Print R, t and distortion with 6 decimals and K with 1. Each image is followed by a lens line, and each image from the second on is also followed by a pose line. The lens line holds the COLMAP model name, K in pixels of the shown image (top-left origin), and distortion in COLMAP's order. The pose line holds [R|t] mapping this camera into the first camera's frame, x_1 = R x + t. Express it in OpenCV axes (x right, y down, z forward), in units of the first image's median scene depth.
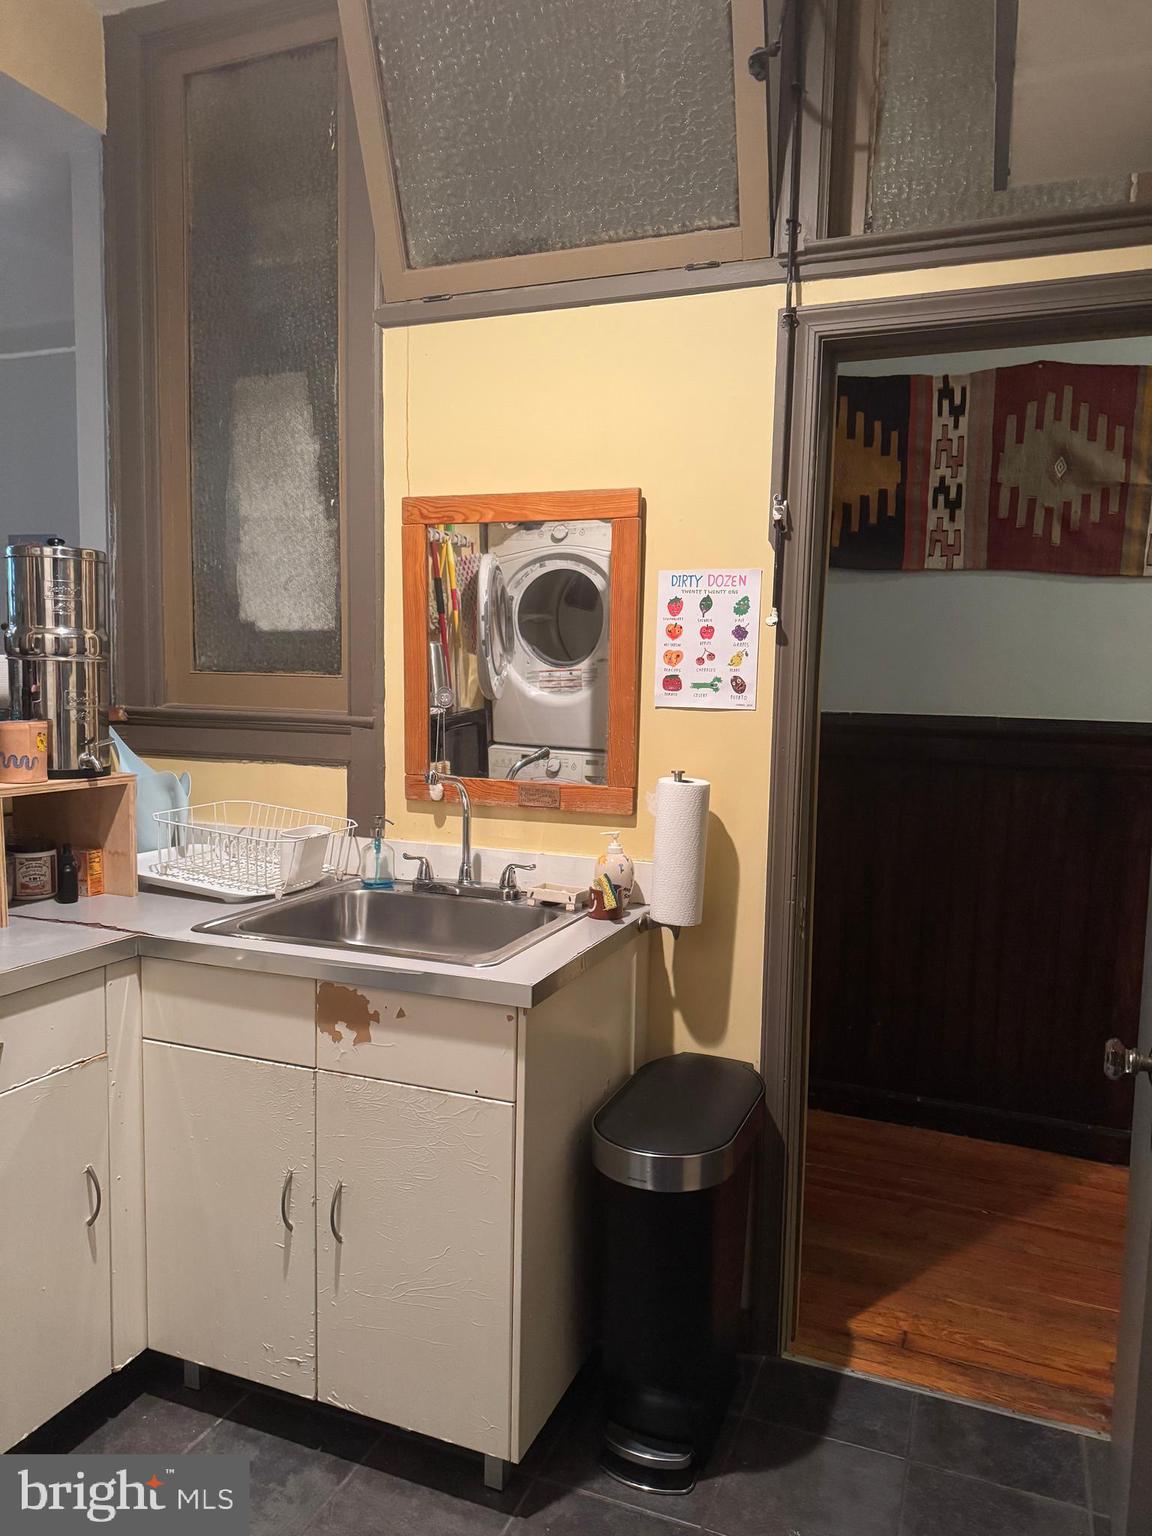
lens RADIAL K [[1102.3, 0, 574.5], [0, 1102.3, 777.1], [0, 0, 1]] dist [0.122177, -0.182747]
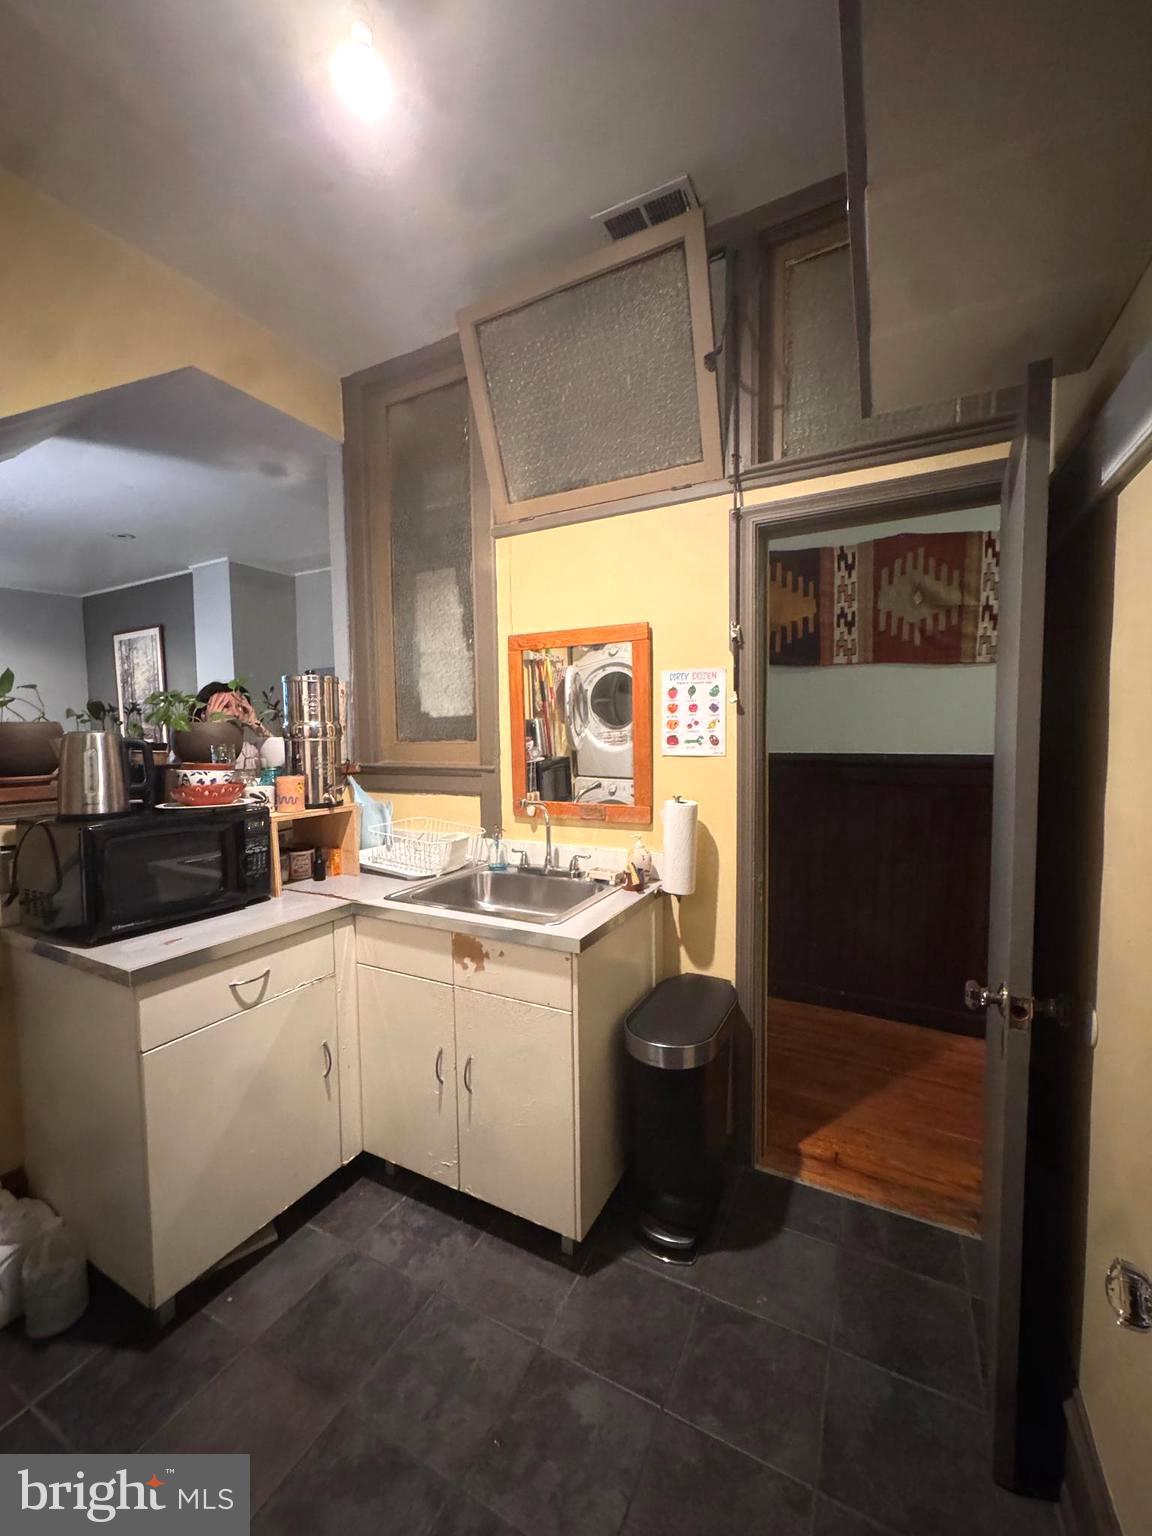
lens RADIAL K [[614.5, 0, 577.6], [0, 614.5, 765.7], [0, 0, 1]] dist [-0.001626, -0.000032]
pose [[0.993516, -0.028060, -0.110179, 0.049201], [0.024110, 0.999024, -0.037022, -0.019385], [0.111110, 0.034125, 0.993222, 0.103869]]
